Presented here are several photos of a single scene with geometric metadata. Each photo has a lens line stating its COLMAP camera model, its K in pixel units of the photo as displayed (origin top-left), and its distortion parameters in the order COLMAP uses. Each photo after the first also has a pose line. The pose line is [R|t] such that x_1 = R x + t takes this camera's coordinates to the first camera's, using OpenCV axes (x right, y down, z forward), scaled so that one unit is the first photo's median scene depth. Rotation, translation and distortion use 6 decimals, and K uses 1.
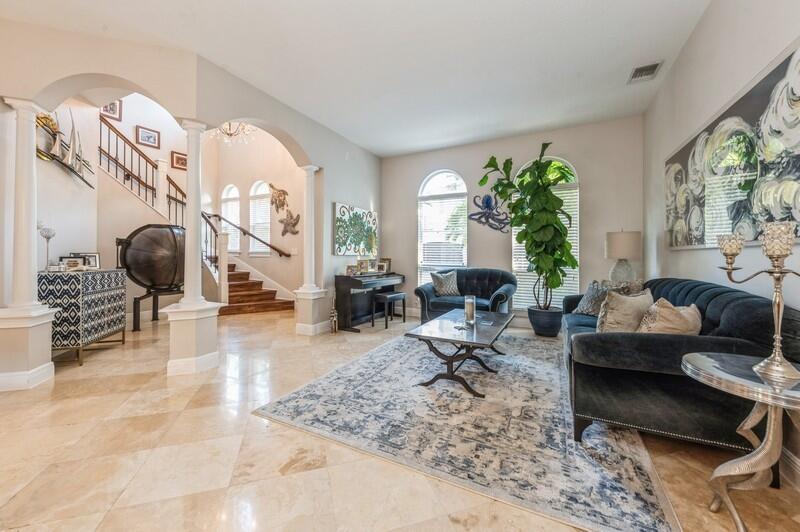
lens RADIAL K [[311.8, 0, 402.9], [0, 311.8, 262.3], [0, 0, 1]] dist [0.002470, 0.000163]
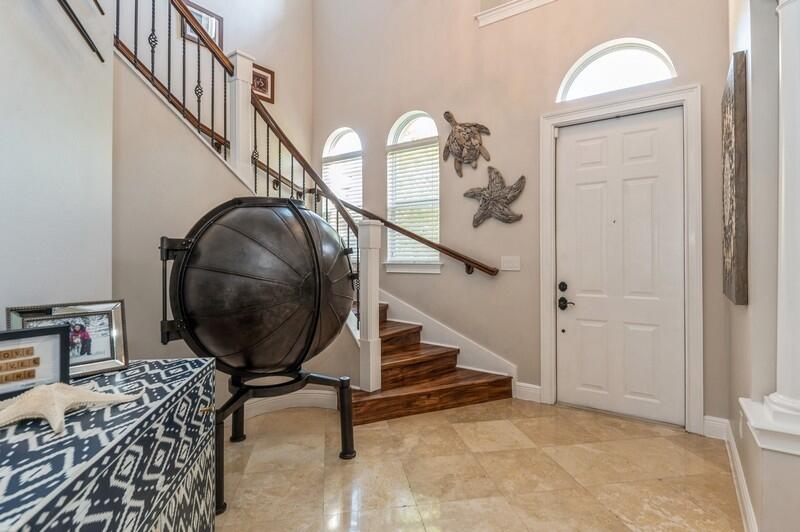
lens RADIAL K [[407.1, 0, 398.0], [0, 407.1, 261.1], [0, 0, 1]] dist [-0.002806, -0.000613]
pose [[0.987051, 0.000351, -0.160408, -0.403511], [-0.000799, 0.999996, -0.002732, -0.034422], [0.160406, 0.002825, 0.987047, 0.411619]]
